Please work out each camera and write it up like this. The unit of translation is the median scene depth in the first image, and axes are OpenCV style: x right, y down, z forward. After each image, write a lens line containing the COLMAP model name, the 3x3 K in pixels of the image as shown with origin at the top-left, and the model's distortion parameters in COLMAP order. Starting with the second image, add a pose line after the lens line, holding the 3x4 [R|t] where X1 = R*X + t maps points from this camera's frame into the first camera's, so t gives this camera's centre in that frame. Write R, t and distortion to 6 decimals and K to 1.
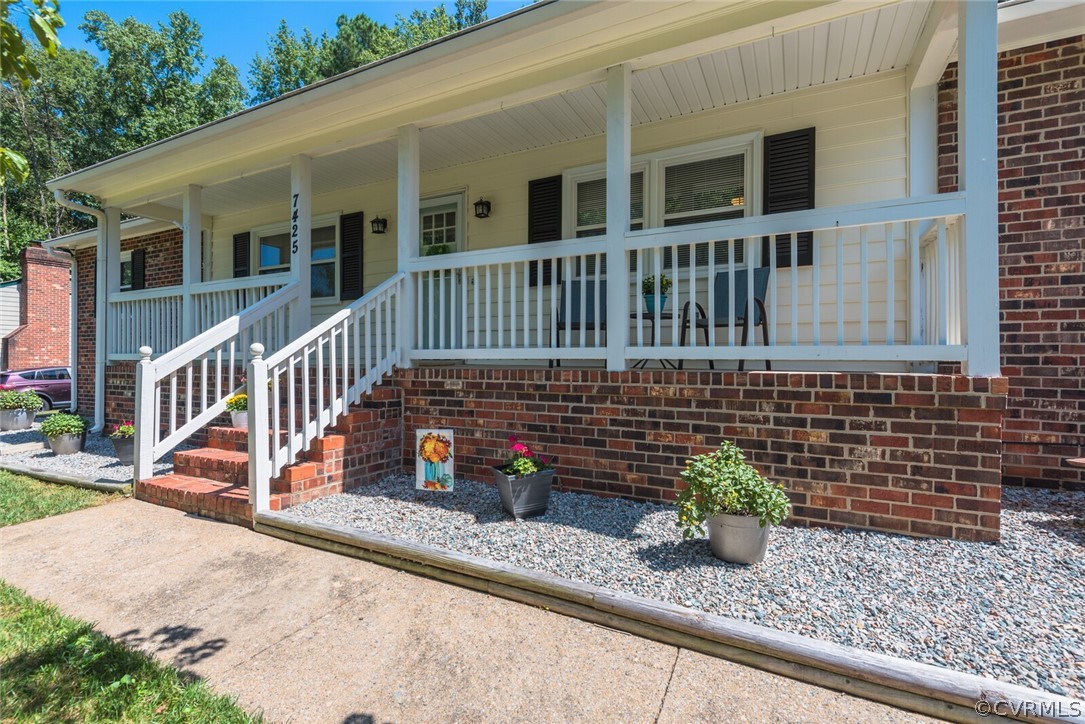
lens RADIAL K [[526.0, 0, 533.0], [0, 526.0, 375.3], [0, 0, 1]] dist [0.023615, -0.016757]
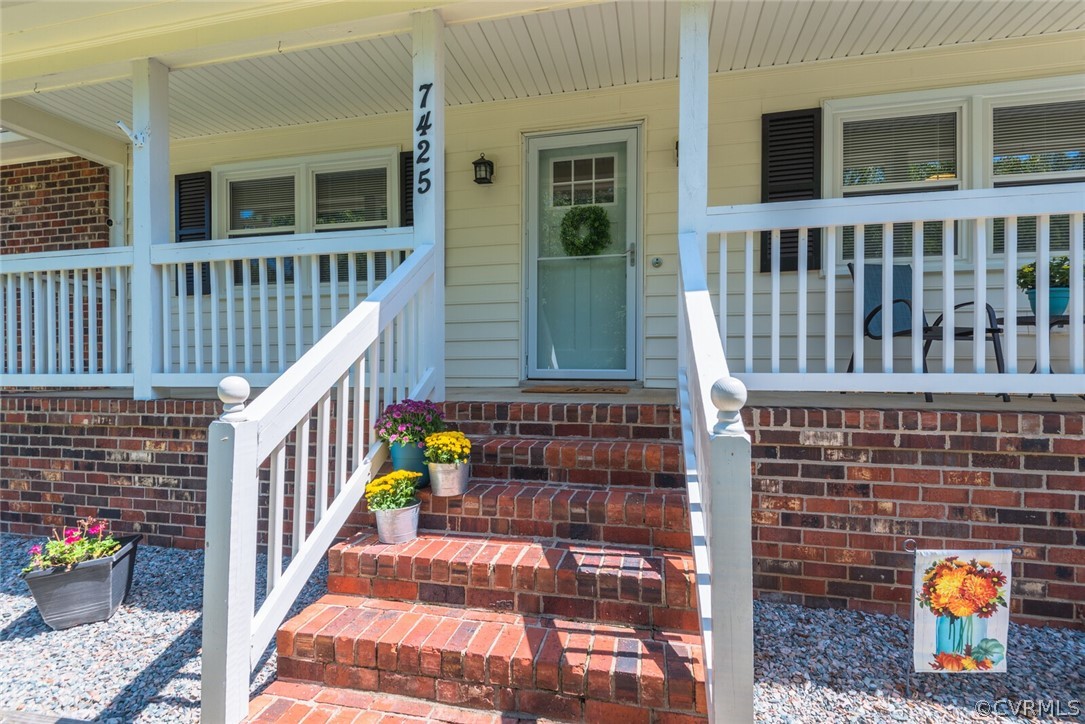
lens RADIAL K [[526.0, 0, 533.0], [0, 526.0, 375.3], [0, 0, 1]] dist [0.023615, -0.016757]
pose [[0.966155, -0.009077, 0.257801, -0.589058], [0.010097, 0.999946, -0.002631, -0.049711], [-0.257763, 0.005145, 0.966195, 0.544478]]
